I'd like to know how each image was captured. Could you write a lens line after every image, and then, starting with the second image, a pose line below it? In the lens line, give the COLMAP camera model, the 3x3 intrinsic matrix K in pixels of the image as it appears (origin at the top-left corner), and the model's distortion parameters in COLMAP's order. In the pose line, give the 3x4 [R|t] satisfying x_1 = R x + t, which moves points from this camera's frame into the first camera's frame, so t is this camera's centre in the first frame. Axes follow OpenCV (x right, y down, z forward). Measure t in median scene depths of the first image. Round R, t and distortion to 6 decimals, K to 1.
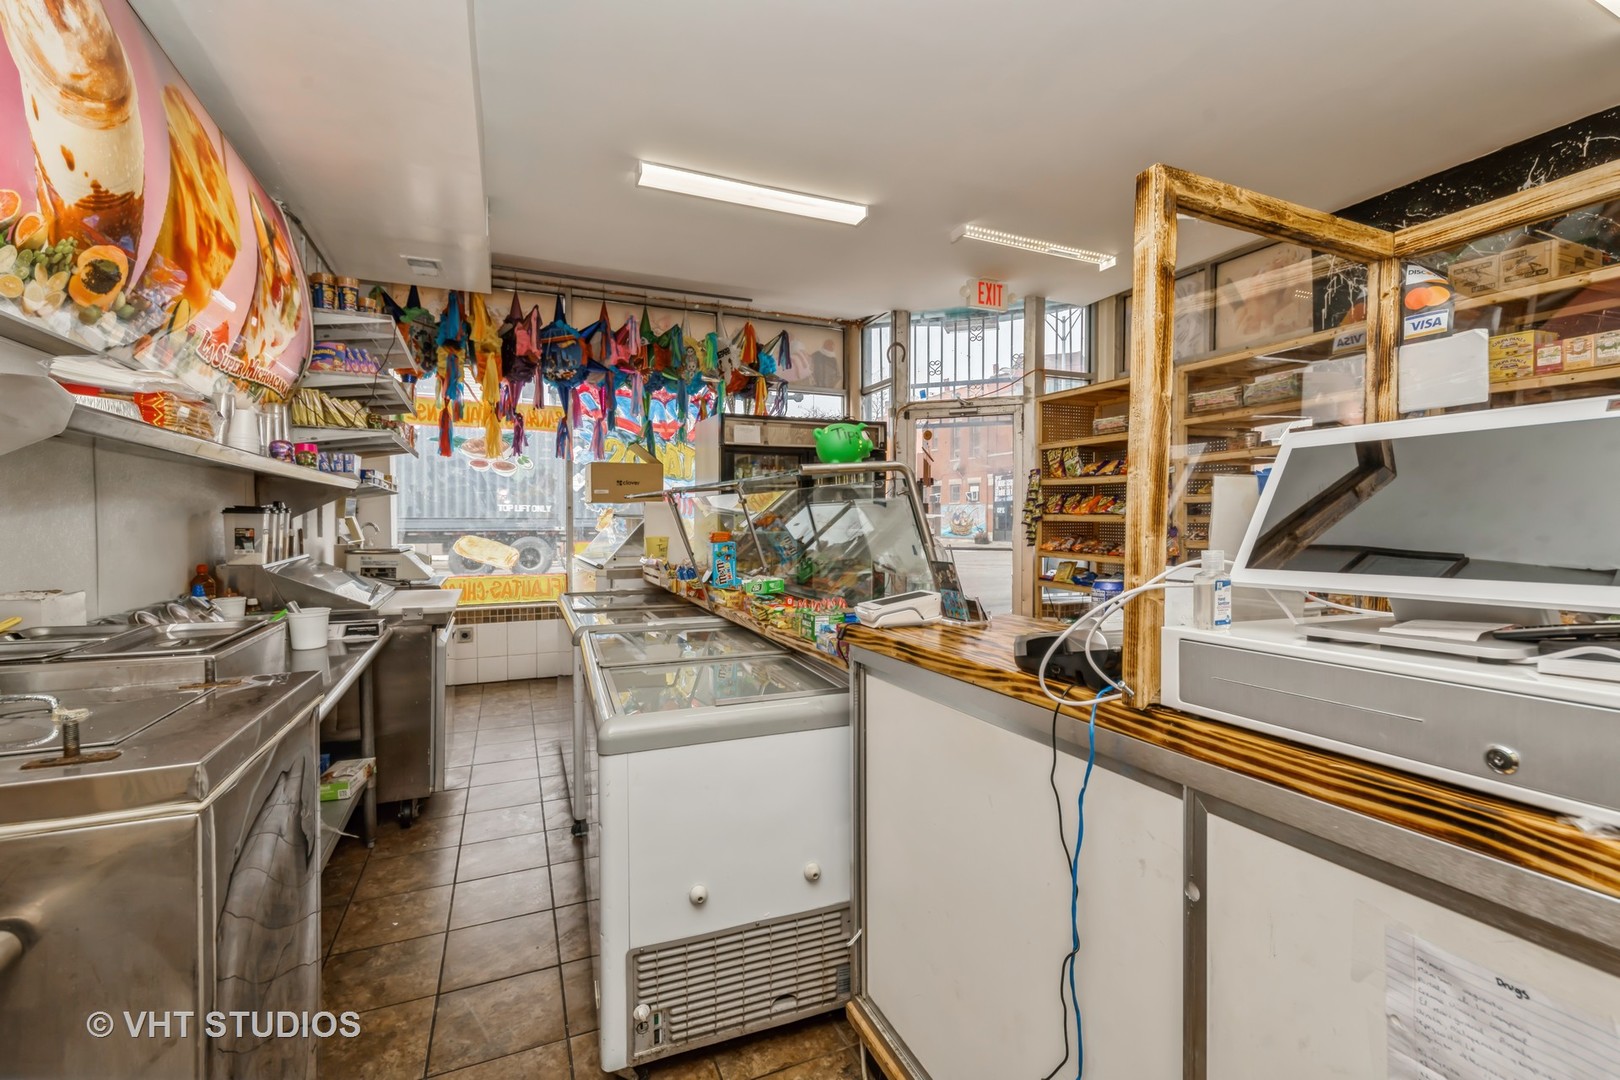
lens RADIAL K [[715.8, 0, 811.3], [0, 715.8, 538.2], [0, 0, 1]] dist [0.001121, -0.000410]
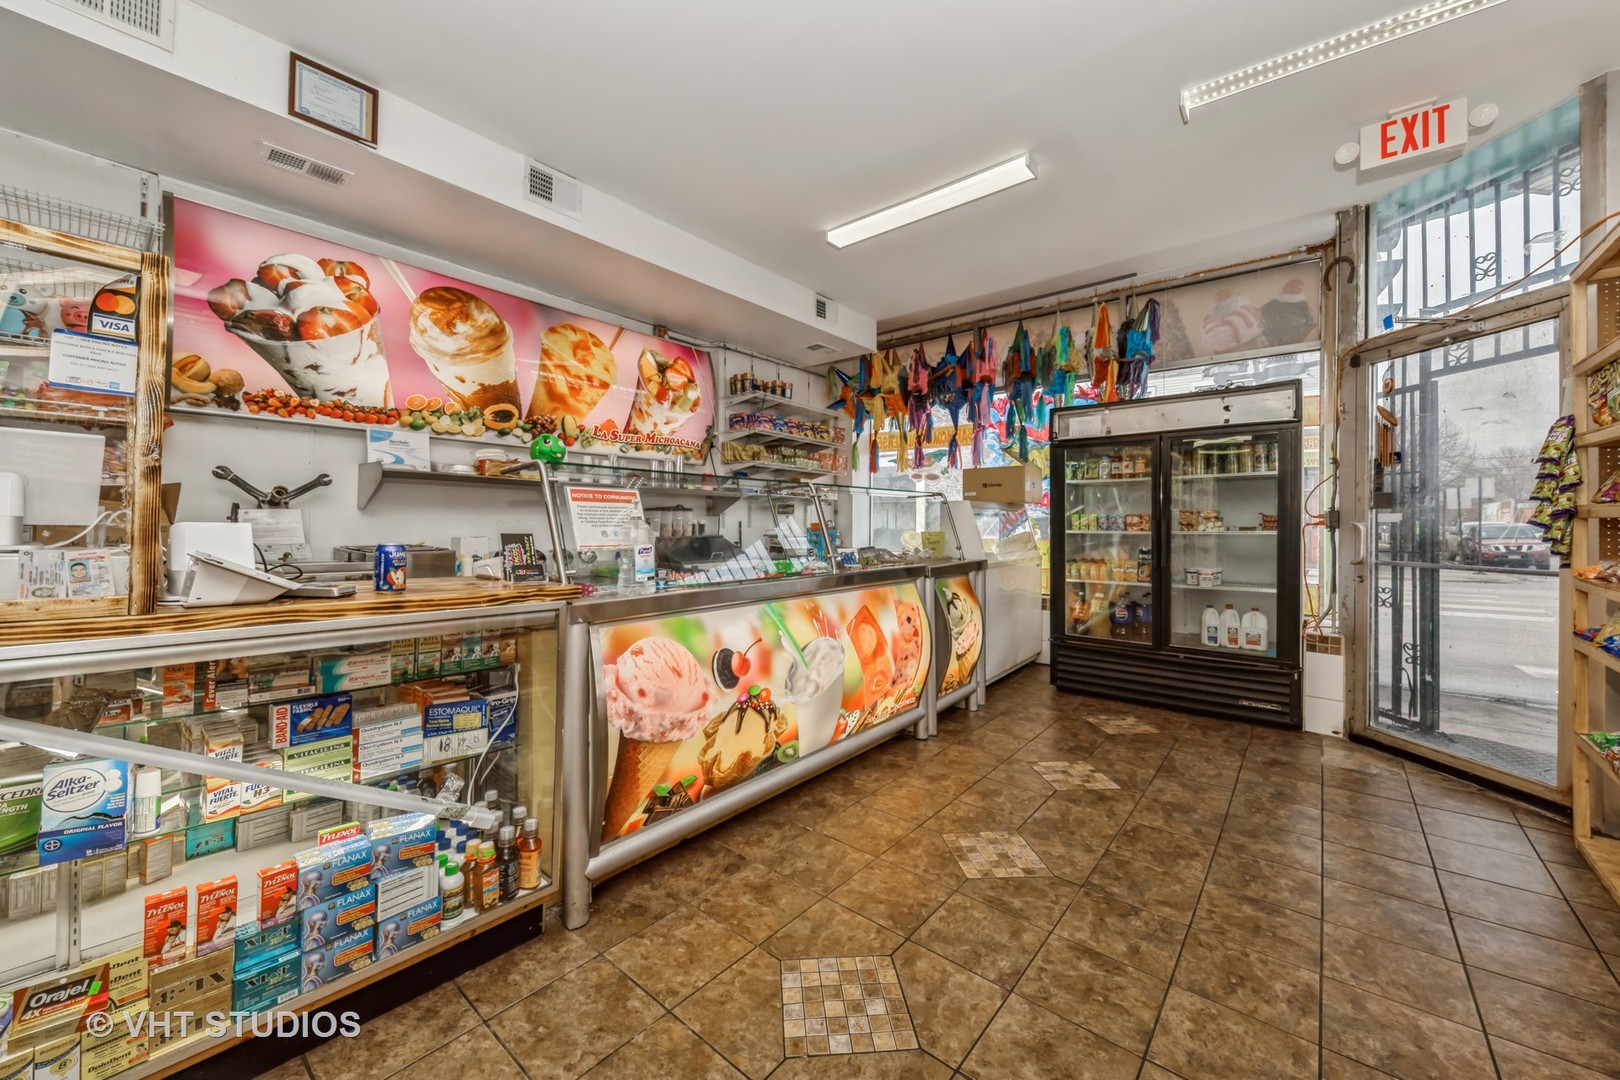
lens RADIAL K [[614.9, 0, 797.9], [0, 614.9, 513.6], [0, 0, 1]] dist [0.004144, 0.000050]
pose [[0.439025, -0.011257, -0.898404, 0.478392], [-0.032021, 0.999090, -0.028166, 0.002296], [0.897904, 0.041134, 0.438265, 0.333845]]
